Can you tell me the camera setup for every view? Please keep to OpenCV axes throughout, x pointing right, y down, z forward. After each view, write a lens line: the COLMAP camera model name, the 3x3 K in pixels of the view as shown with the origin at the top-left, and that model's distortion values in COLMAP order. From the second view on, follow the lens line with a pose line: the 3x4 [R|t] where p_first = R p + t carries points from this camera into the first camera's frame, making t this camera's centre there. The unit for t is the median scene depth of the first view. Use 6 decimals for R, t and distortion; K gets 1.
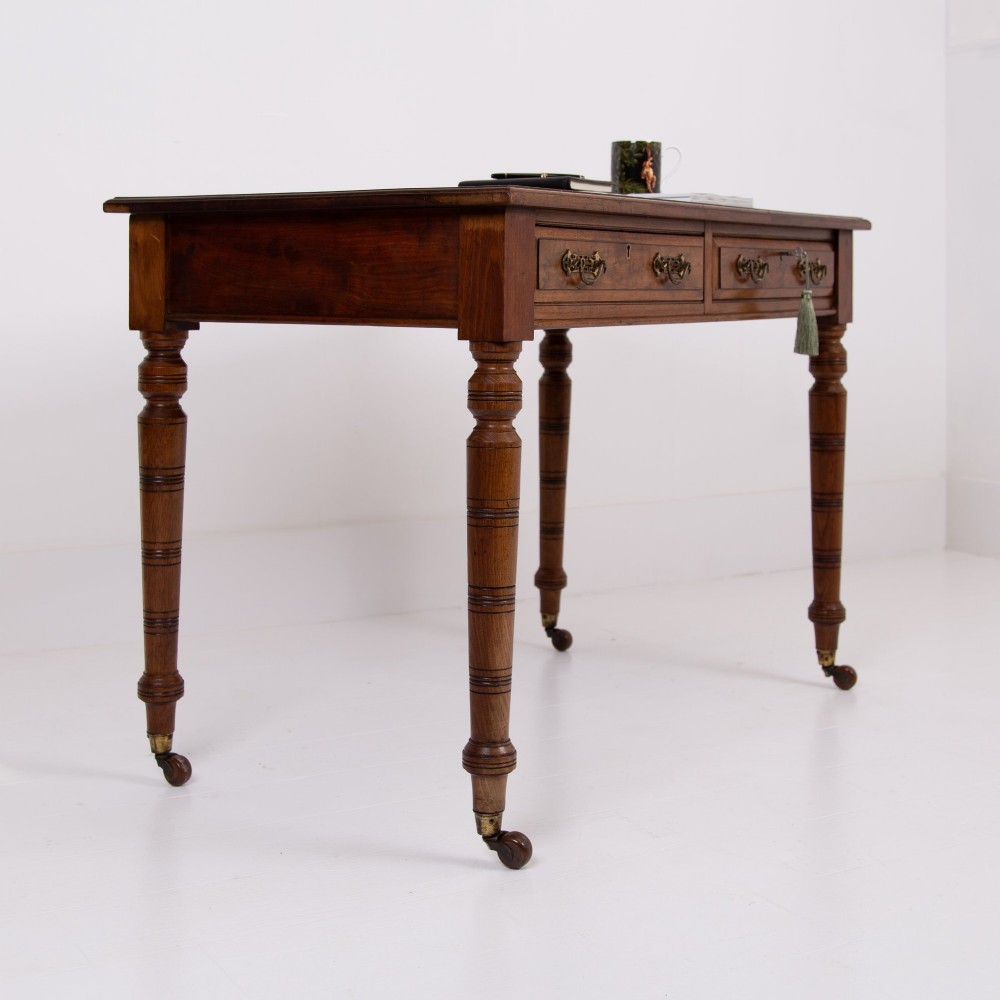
lens RADIAL K [[1583.8, 0, 525.3], [0, 1583.8, 462.8], [0, 0, 1]] dist [0.014762, 0.053931]
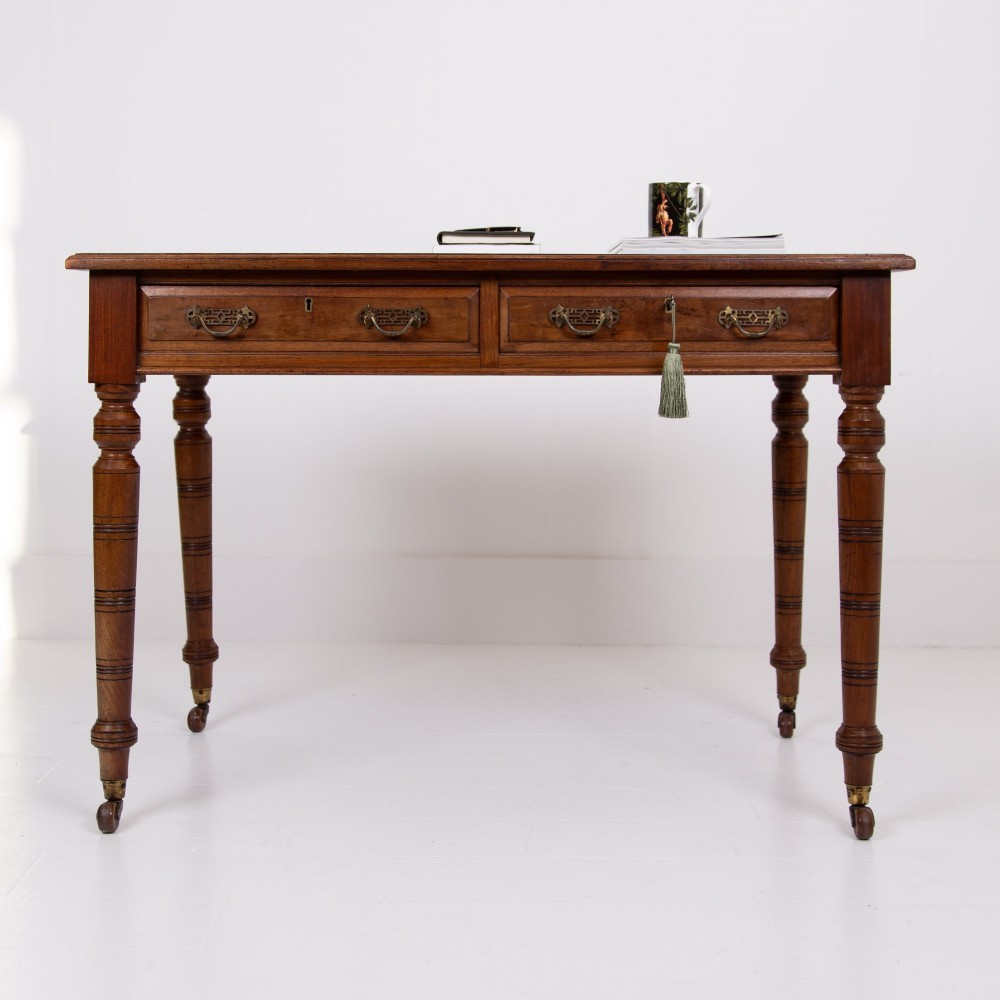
lens RADIAL K [[1604.6, 0, 473.4], [0, 1604.6, 497.4], [0, 0, 1]] dist [0.004110, 0.043663]
pose [[0.578660, 0.085959, -0.811027, 0.789637], [-0.094393, 0.994806, 0.038089, -0.044420], [0.810088, 0.054515, 0.583768, 0.369368]]
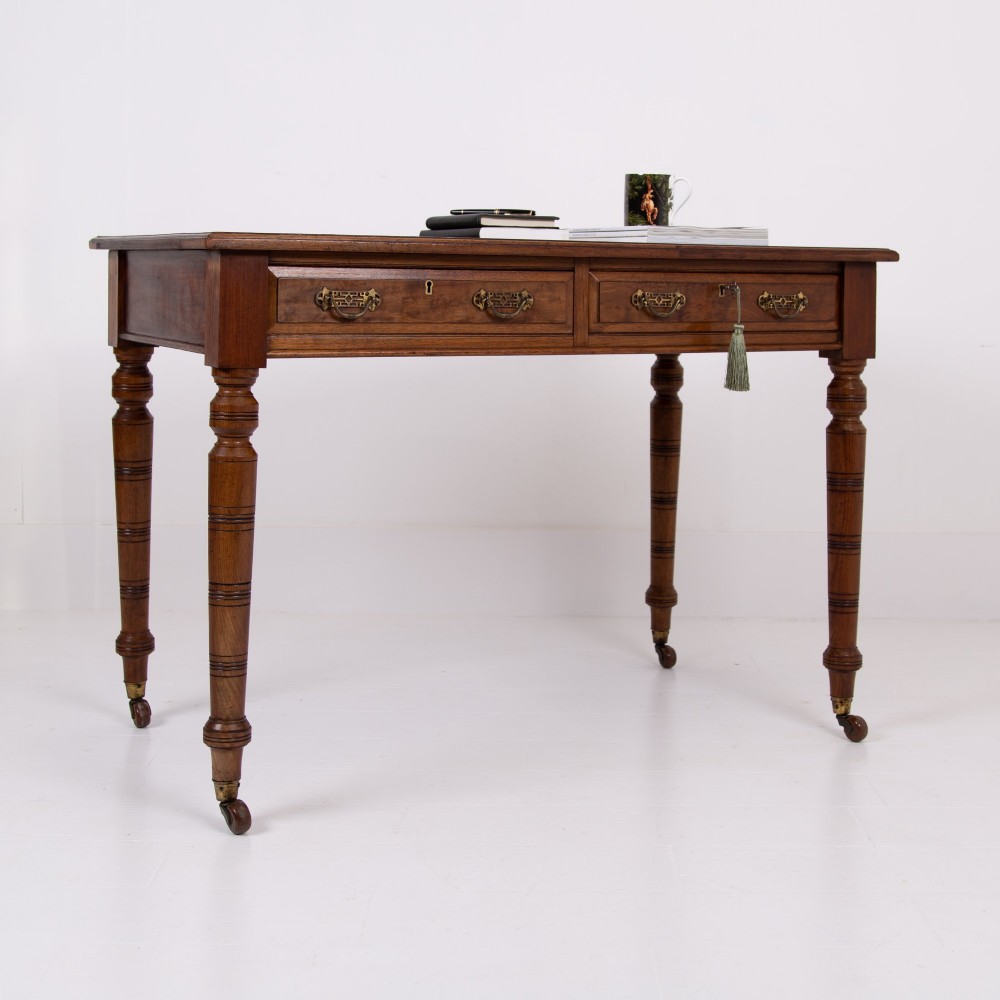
lens RADIAL K [[1583.8, 0, 525.3], [0, 1583.8, 462.8], [0, 0, 1]] dist [0.014762, 0.053931]
pose [[0.884351, 0.065626, -0.462186, 0.488769], [-0.065925, 0.997704, 0.015523, -0.028077], [0.462144, 0.016742, 0.886647, 0.062751]]
